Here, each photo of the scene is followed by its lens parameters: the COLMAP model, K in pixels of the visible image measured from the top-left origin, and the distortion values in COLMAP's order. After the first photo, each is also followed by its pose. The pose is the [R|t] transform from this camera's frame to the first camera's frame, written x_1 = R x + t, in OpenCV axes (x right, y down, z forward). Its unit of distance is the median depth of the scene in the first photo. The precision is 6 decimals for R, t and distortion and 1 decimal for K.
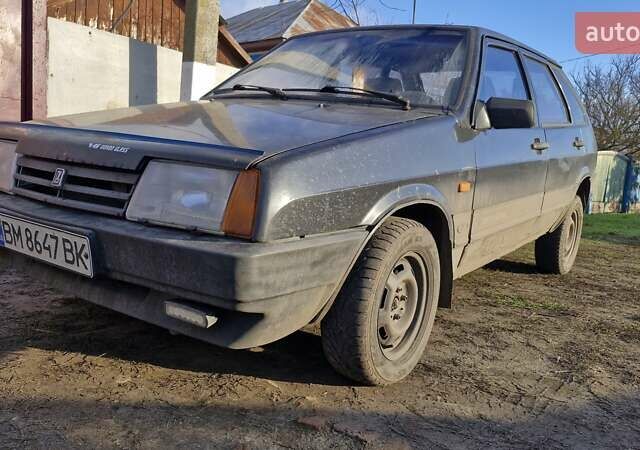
lens RADIAL K [[554.8, 0, 320.0], [0, 554.8, 225.0], [0, 0, 1]] dist [0.131033, -0.189051]
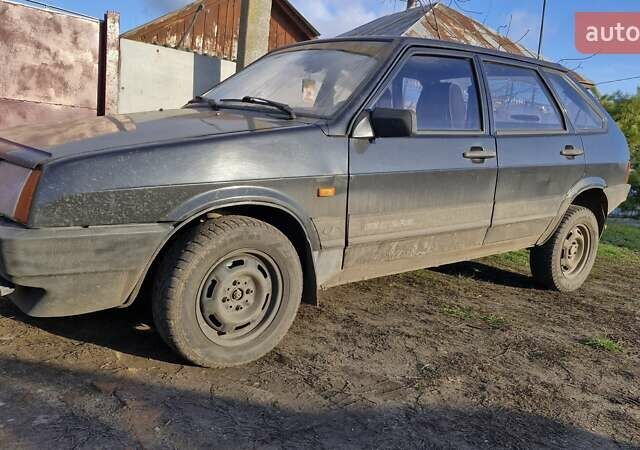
lens RADIAL K [[547.8, 0, 320.0], [0, 547.8, 225.0], [0, 0, 1]] dist [0.124946, -0.198928]
pose [[0.961205, 0.049919, -0.271280, 0.463660], [-0.051128, 0.998689, 0.002613, -0.006922], [0.271055, 0.011358, 0.962497, -0.001295]]
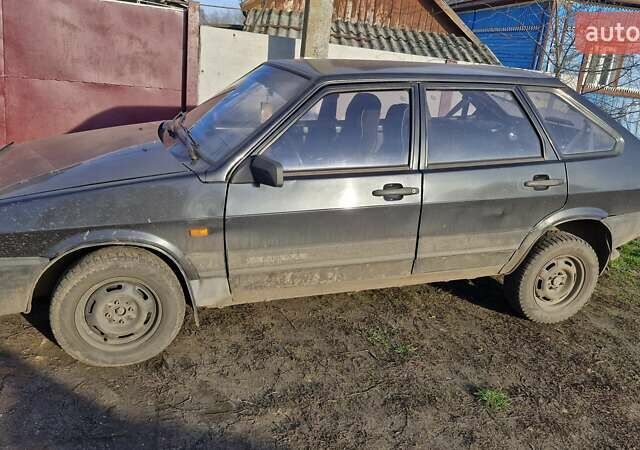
lens RADIAL K [[547.8, 0, 320.0], [0, 547.8, 225.0], [0, 0, 1]] dist [0.124946, -0.198928]
pose [[0.808363, 0.176242, -0.561683, 0.994232], [-0.108389, 0.982380, 0.152254, -0.257070], [0.578619, -0.062197, 0.813223, 0.159700]]
